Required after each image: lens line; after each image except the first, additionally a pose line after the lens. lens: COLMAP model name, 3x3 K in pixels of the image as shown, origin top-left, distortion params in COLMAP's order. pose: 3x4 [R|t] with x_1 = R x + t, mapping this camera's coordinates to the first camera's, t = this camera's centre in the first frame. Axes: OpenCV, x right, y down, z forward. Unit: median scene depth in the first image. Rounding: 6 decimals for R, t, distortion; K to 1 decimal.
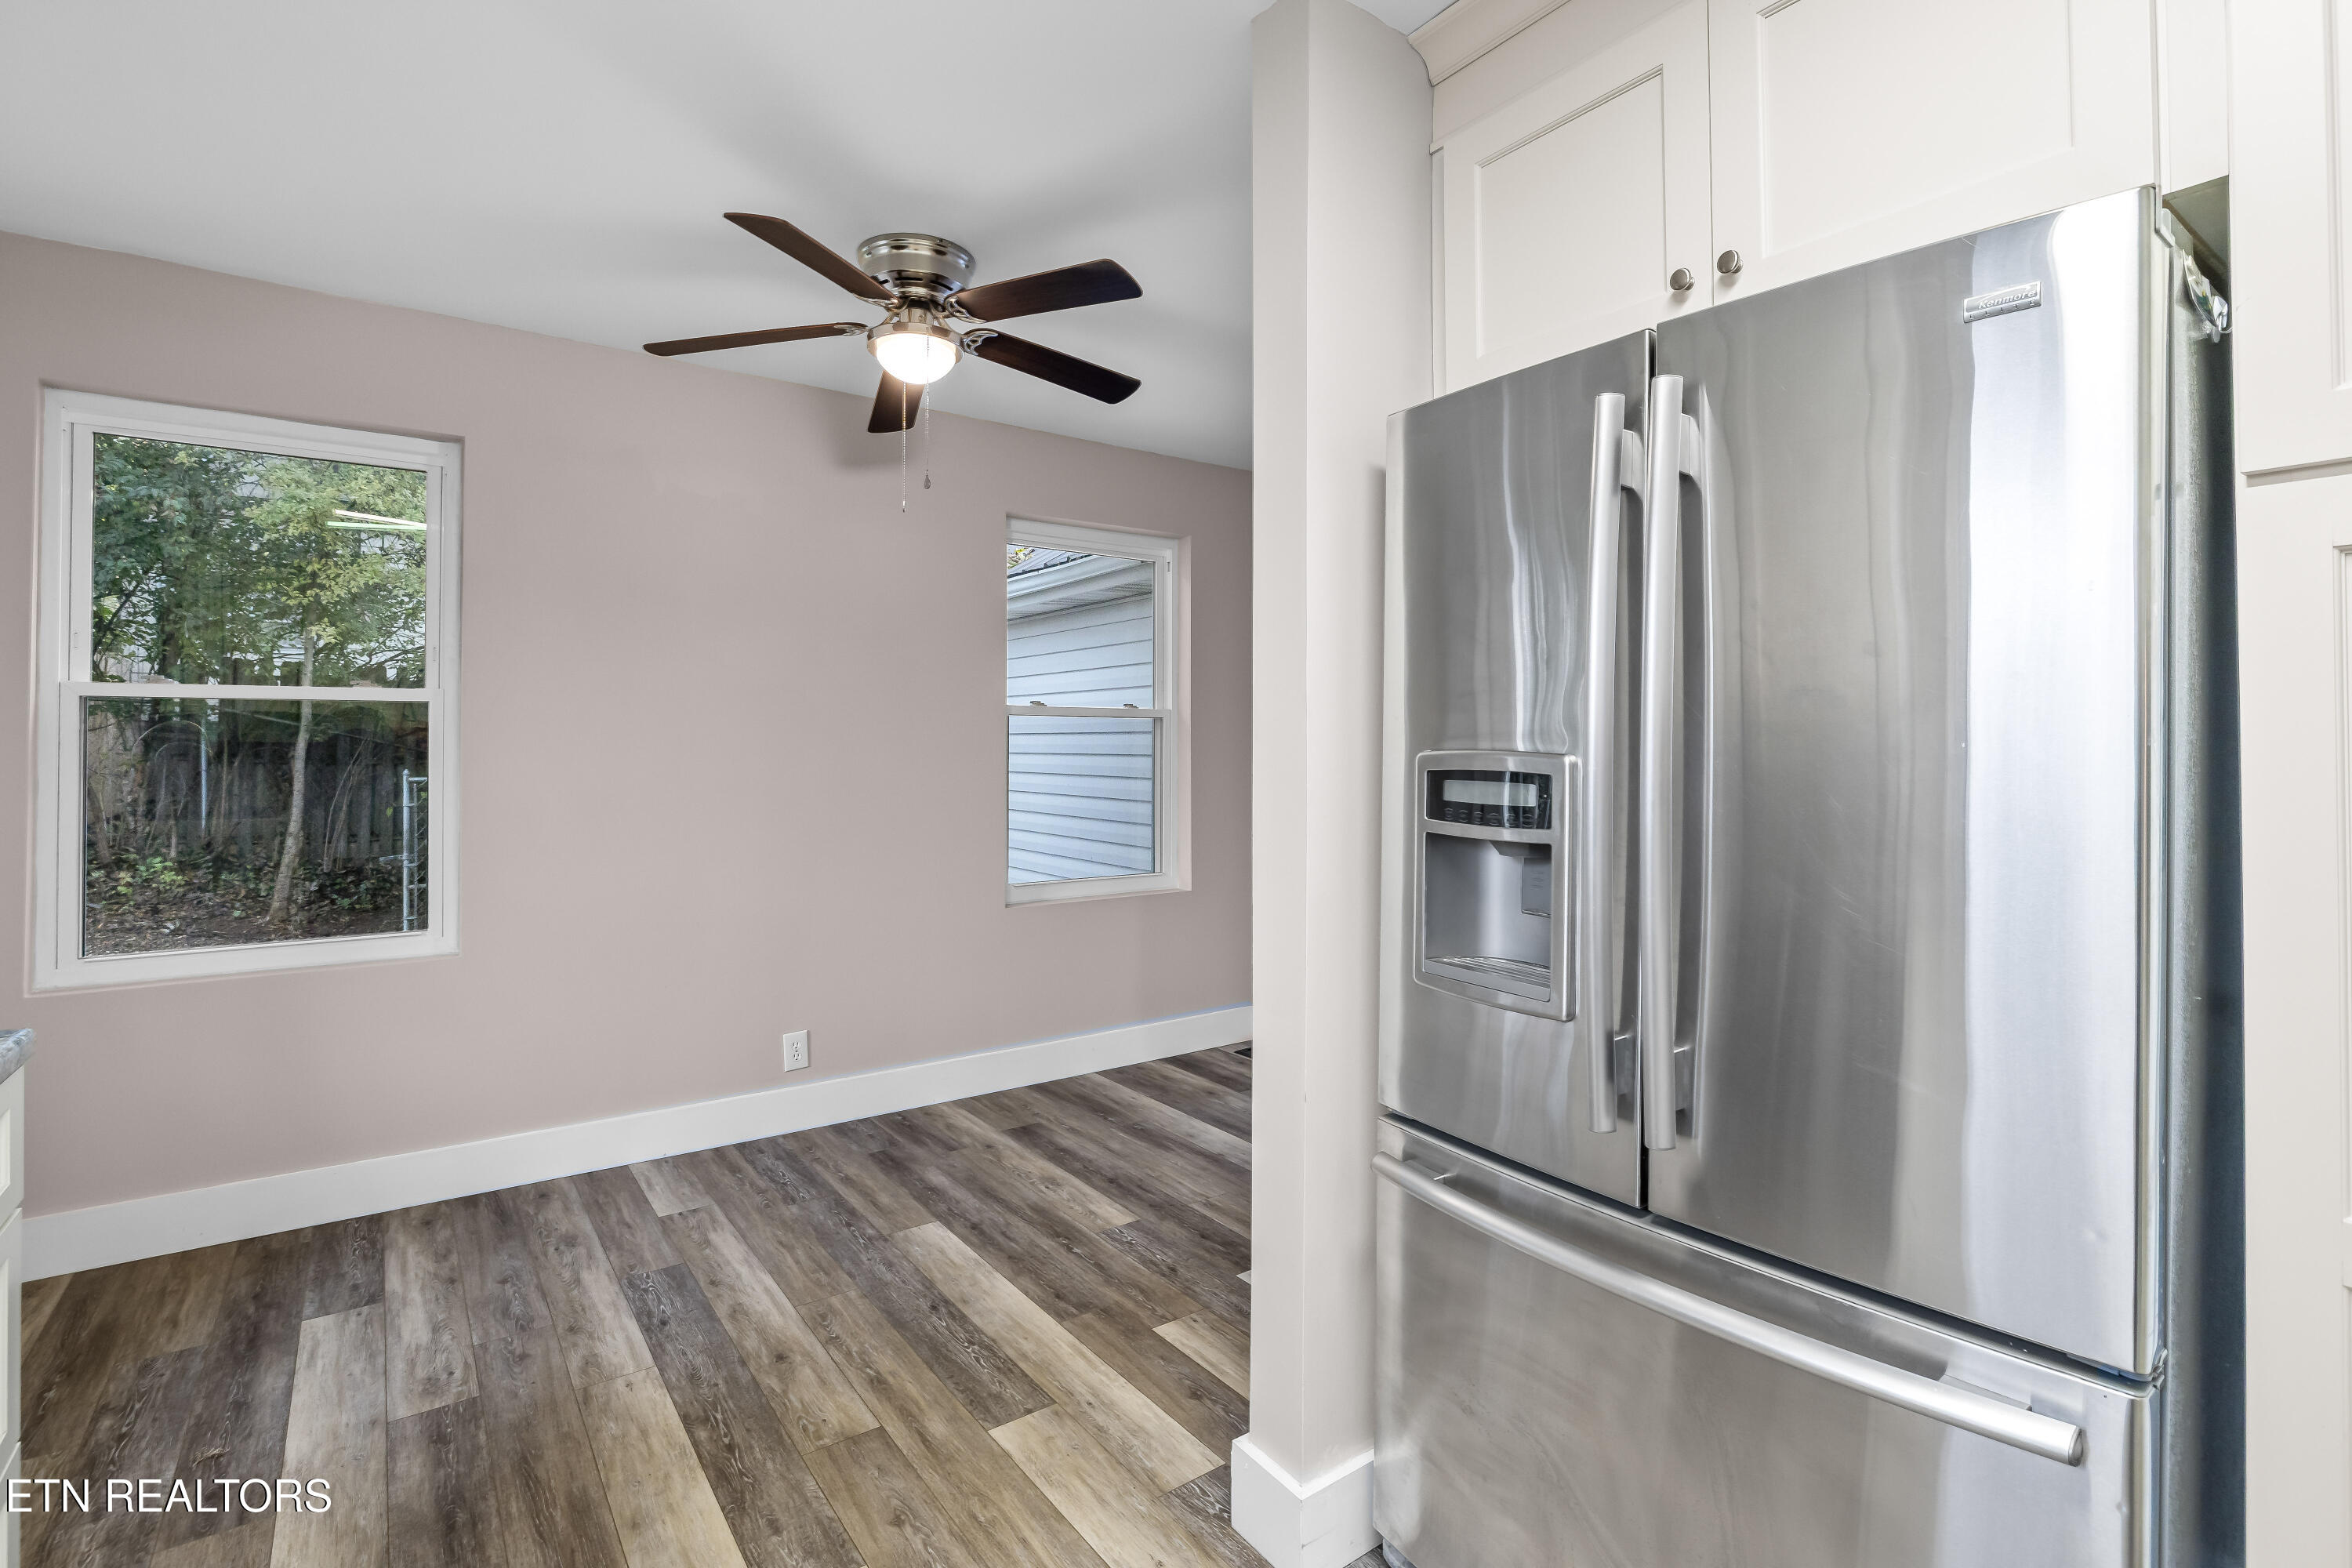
lens RADIAL K [[1096.7, 0, 1190.5], [0, 1096.7, 746.8], [0, 0, 1]] dist [-0.001727, -0.000626]
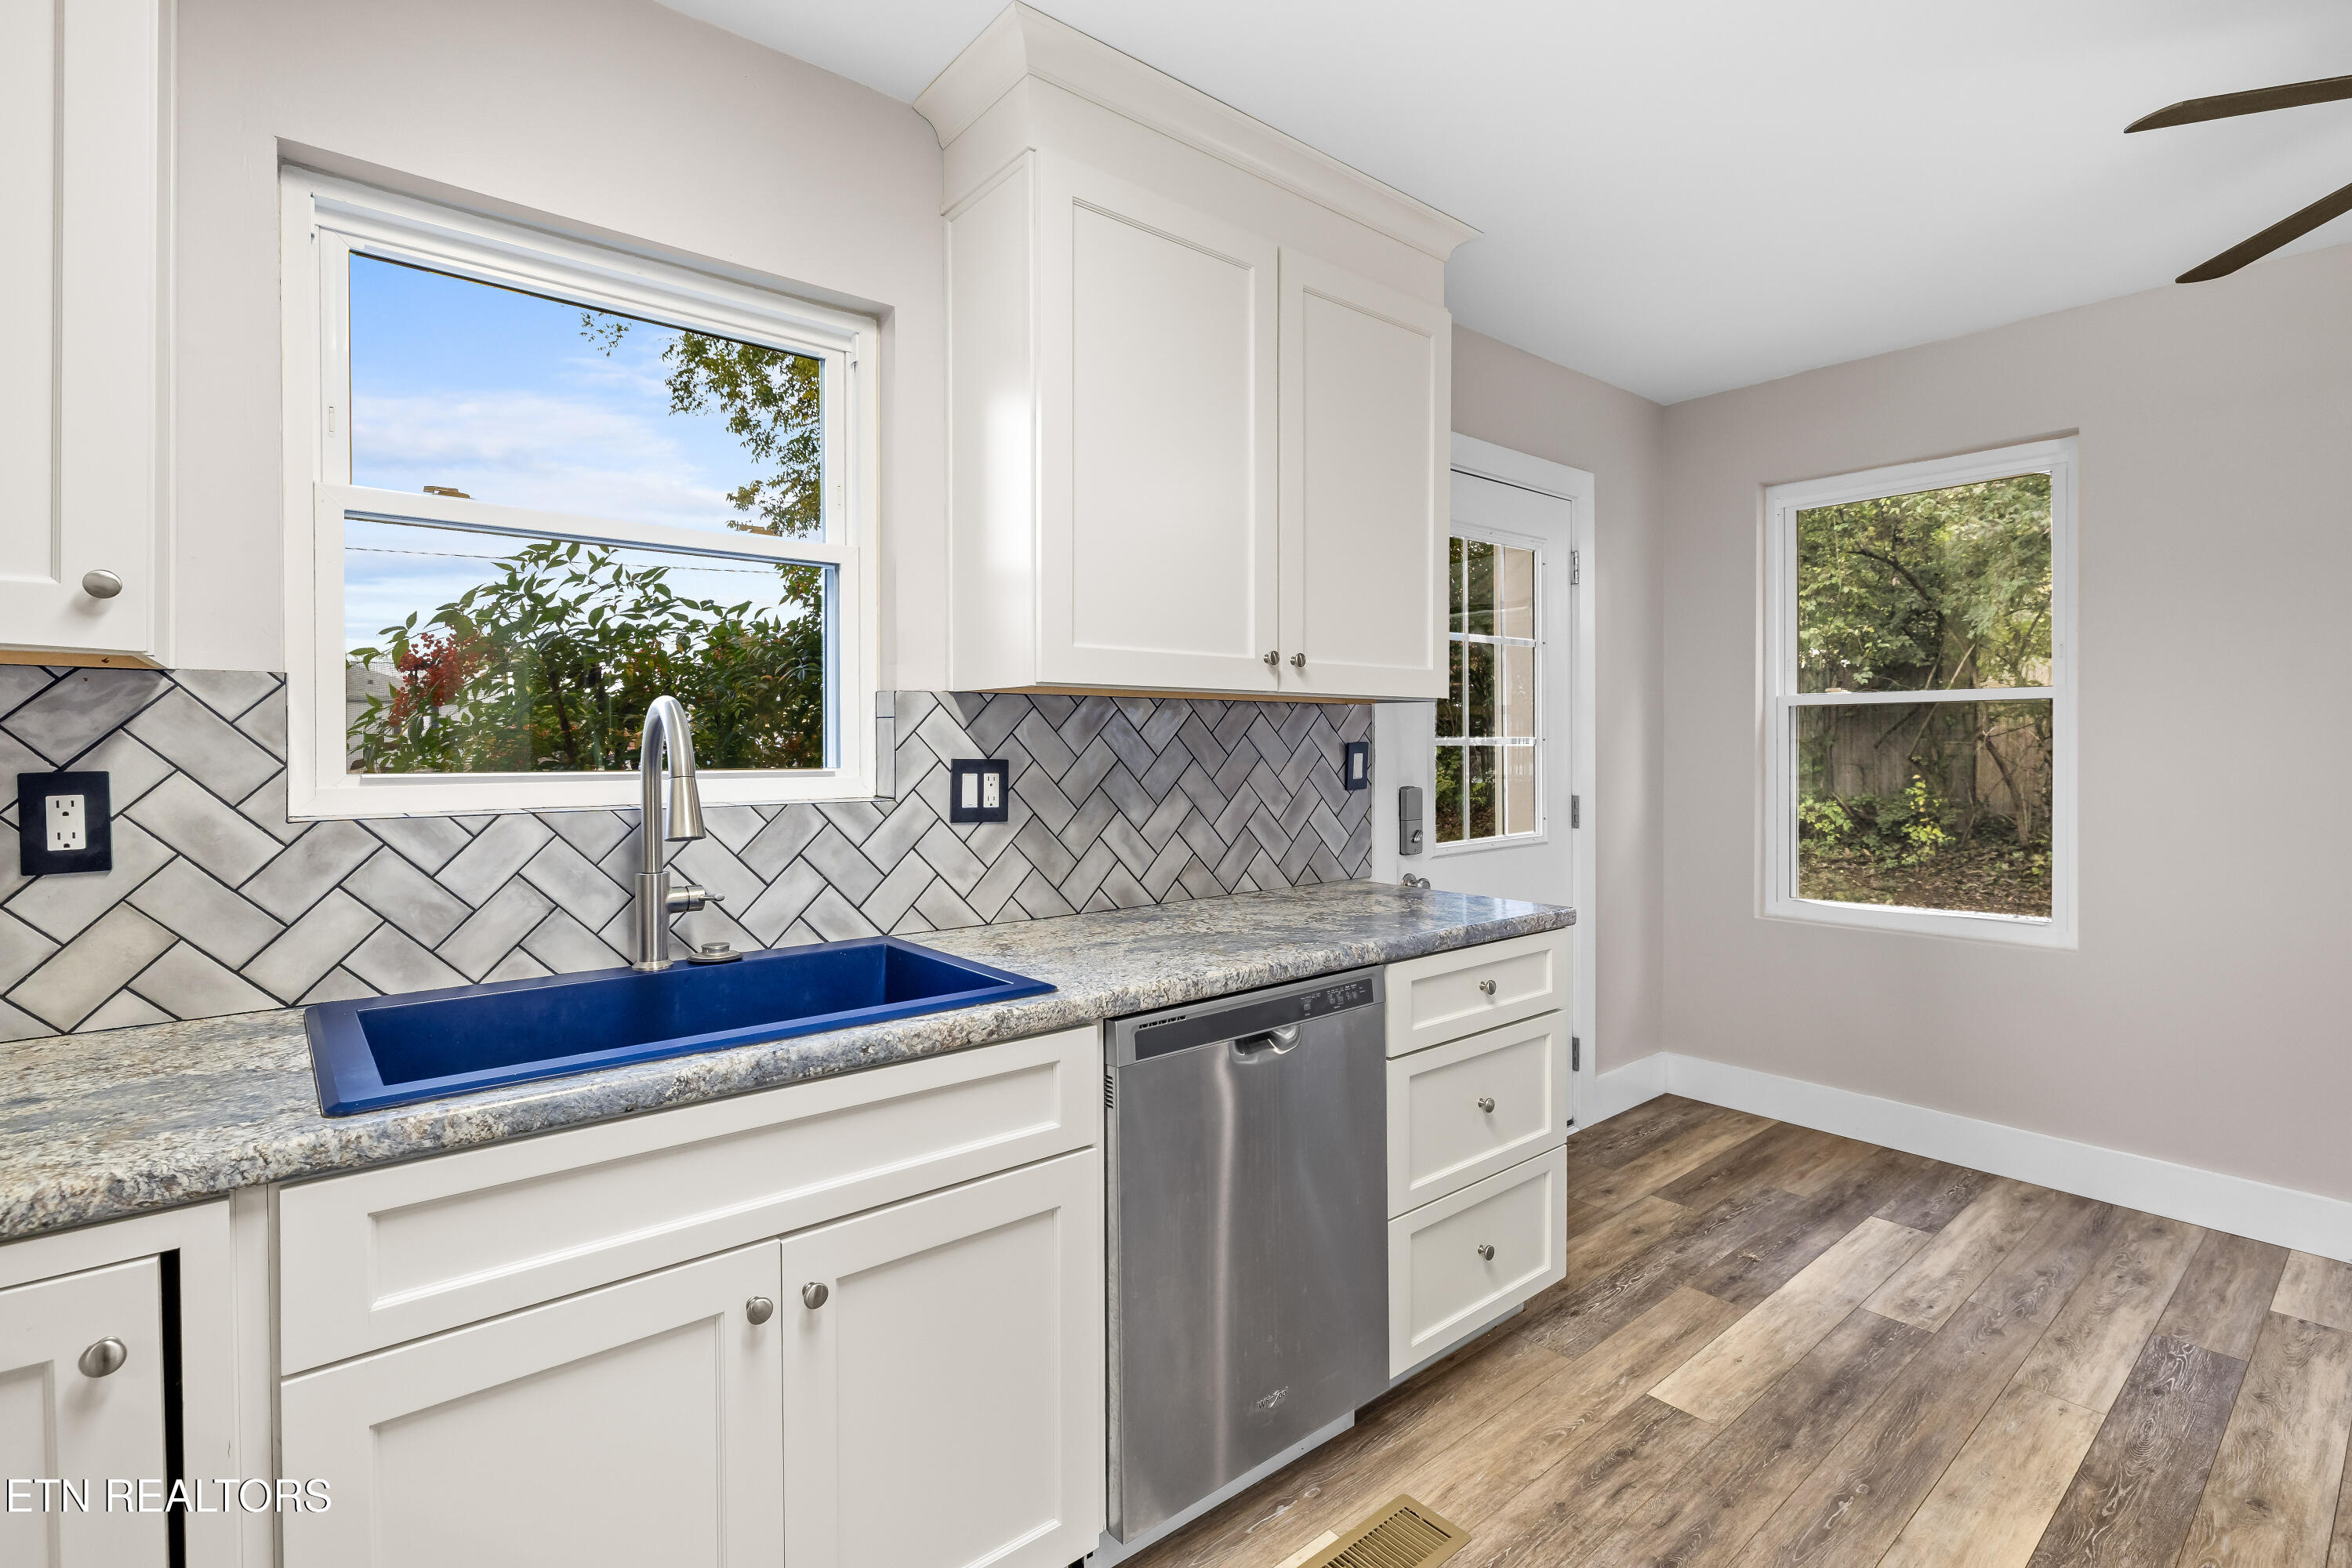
lens RADIAL K [[1097.5, 0, 1165.7], [0, 1097.5, 771.2], [0, 0, 1]] dist [-0.004759, 0.000322]
pose [[0.056178, 0.021388, -0.998192, 0.317767], [0.003066, 0.999762, 0.021594, 0.003467], [0.998416, -0.004273, 0.056099, 0.142040]]
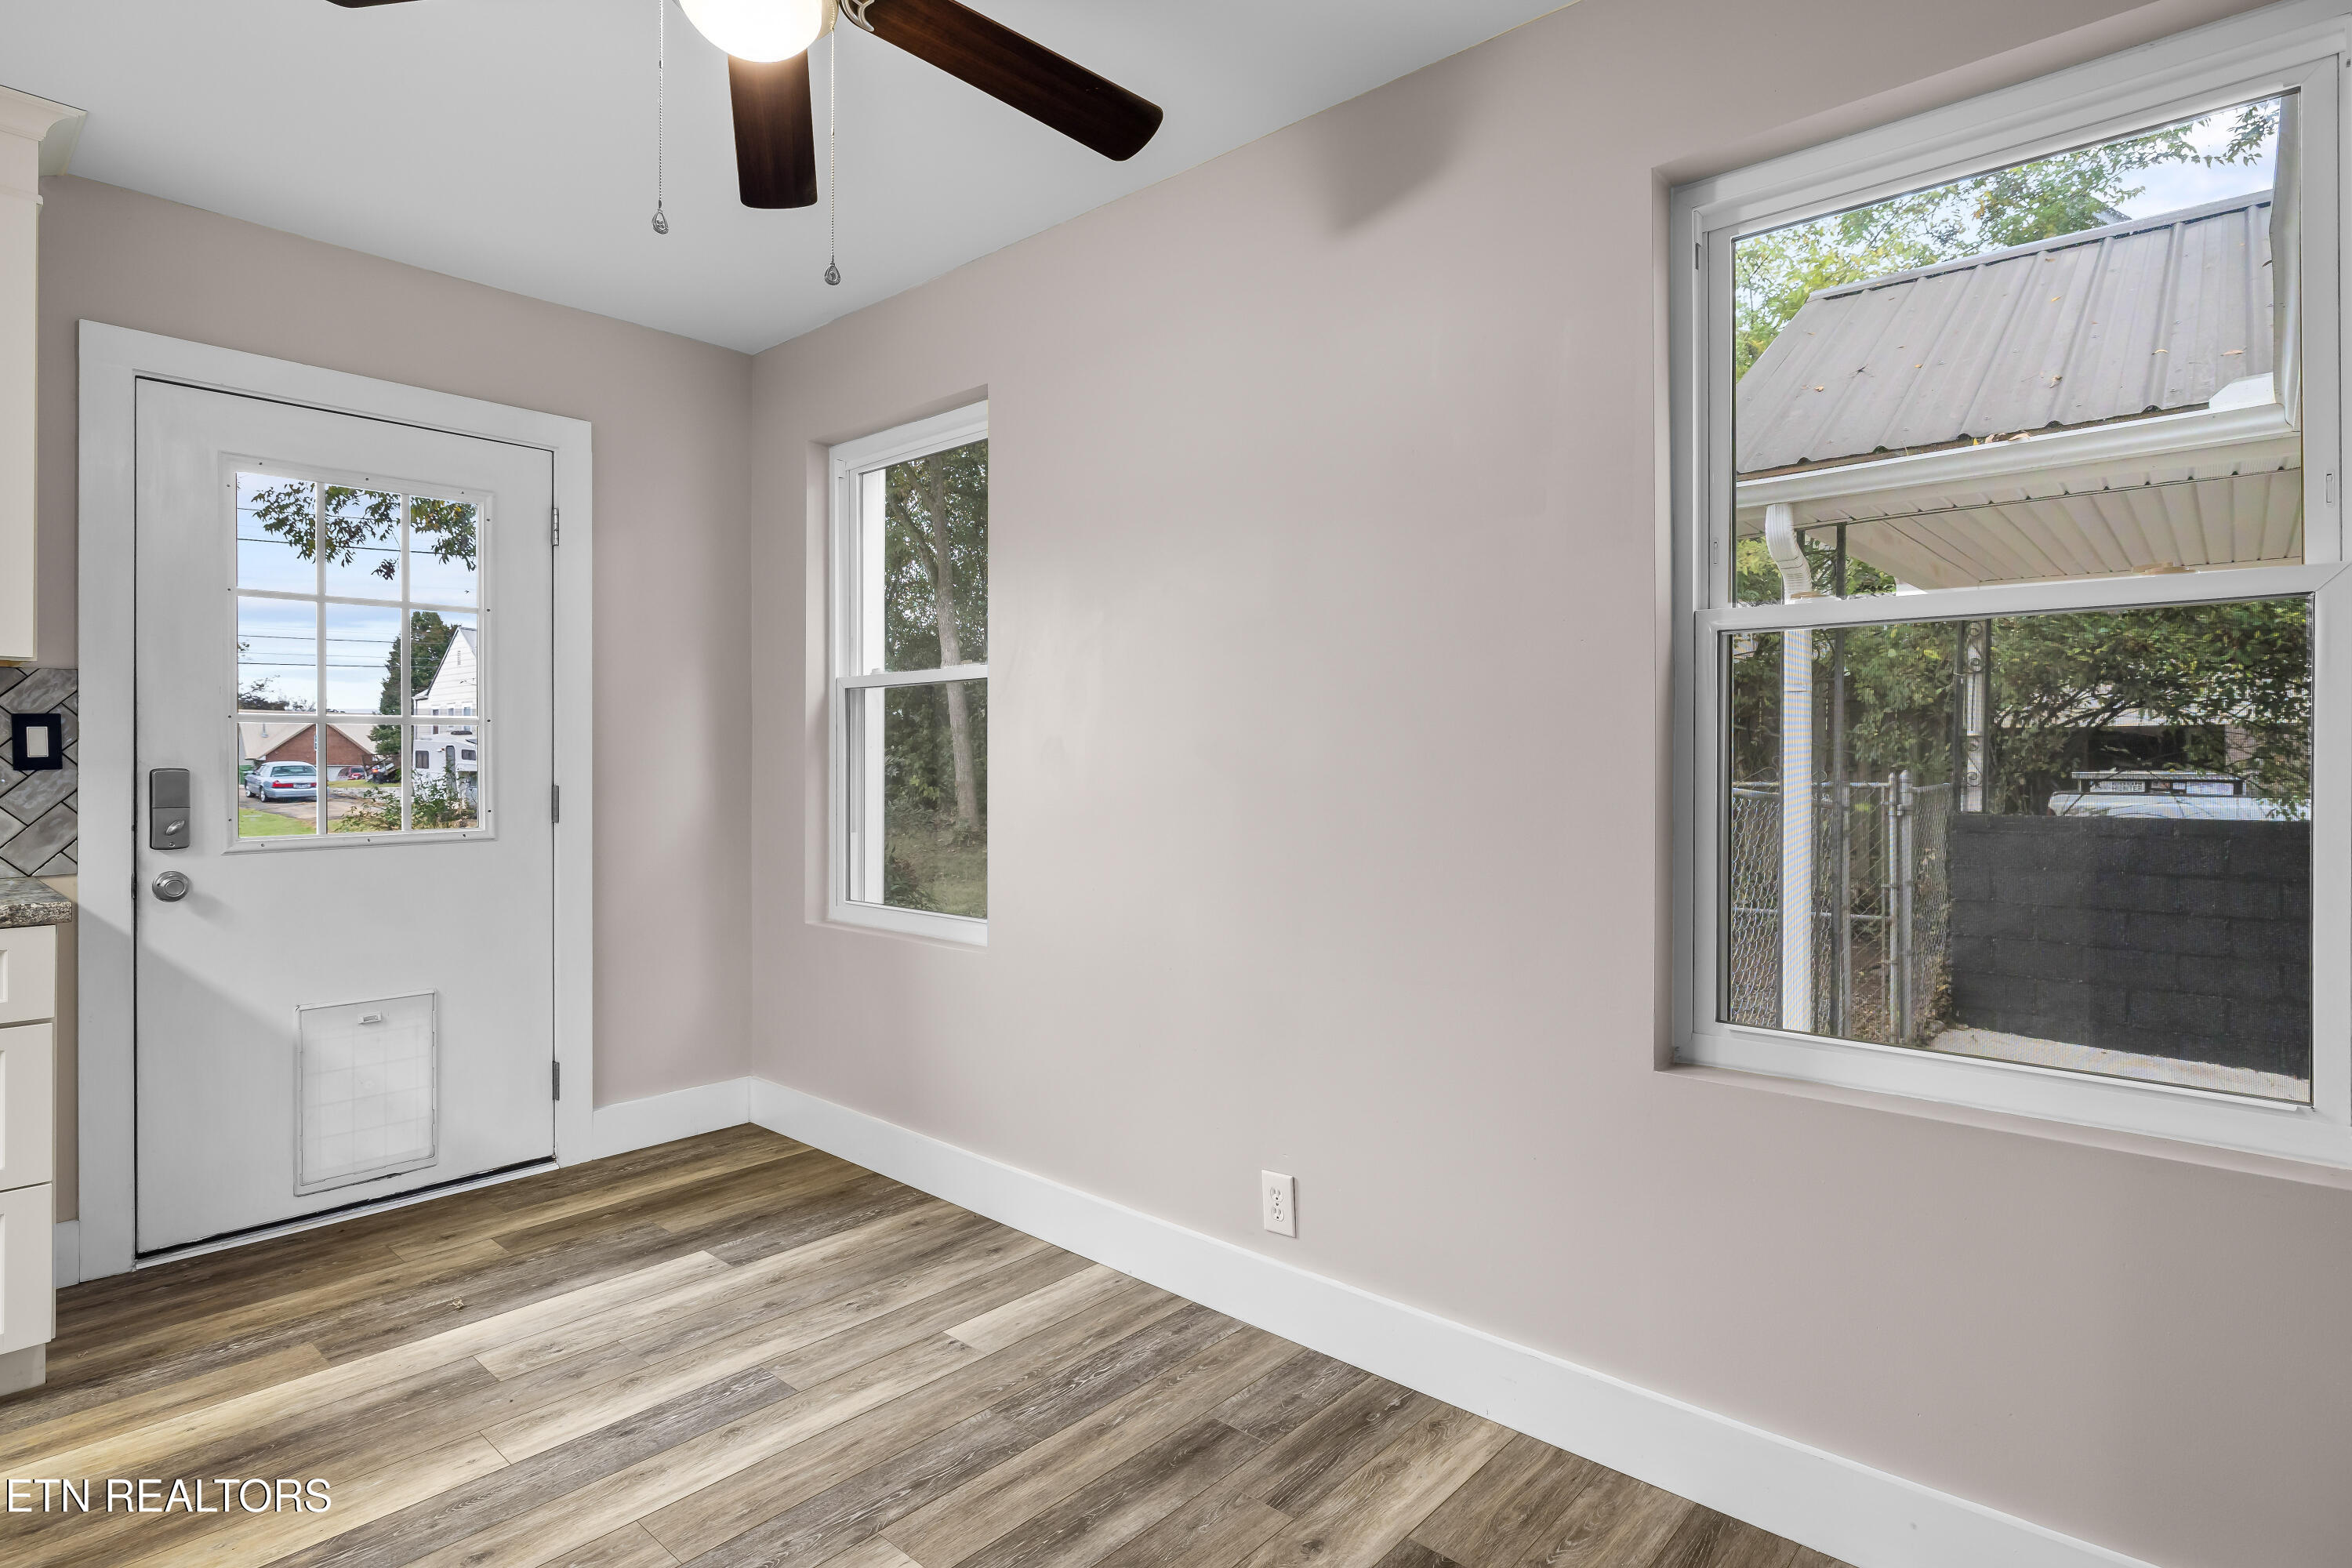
lens RADIAL K [[1213.0, 0, 1175.3], [0, 1213.0, 765.4], [0, 0, 1]] dist [-0.004000, -0.000326]
pose [[0.203587, 0.004035, -0.979048, 0.420747], [-0.002741, 0.999990, 0.003551, 0.036469], [0.979053, 0.001961, 0.203596, 1.119727]]
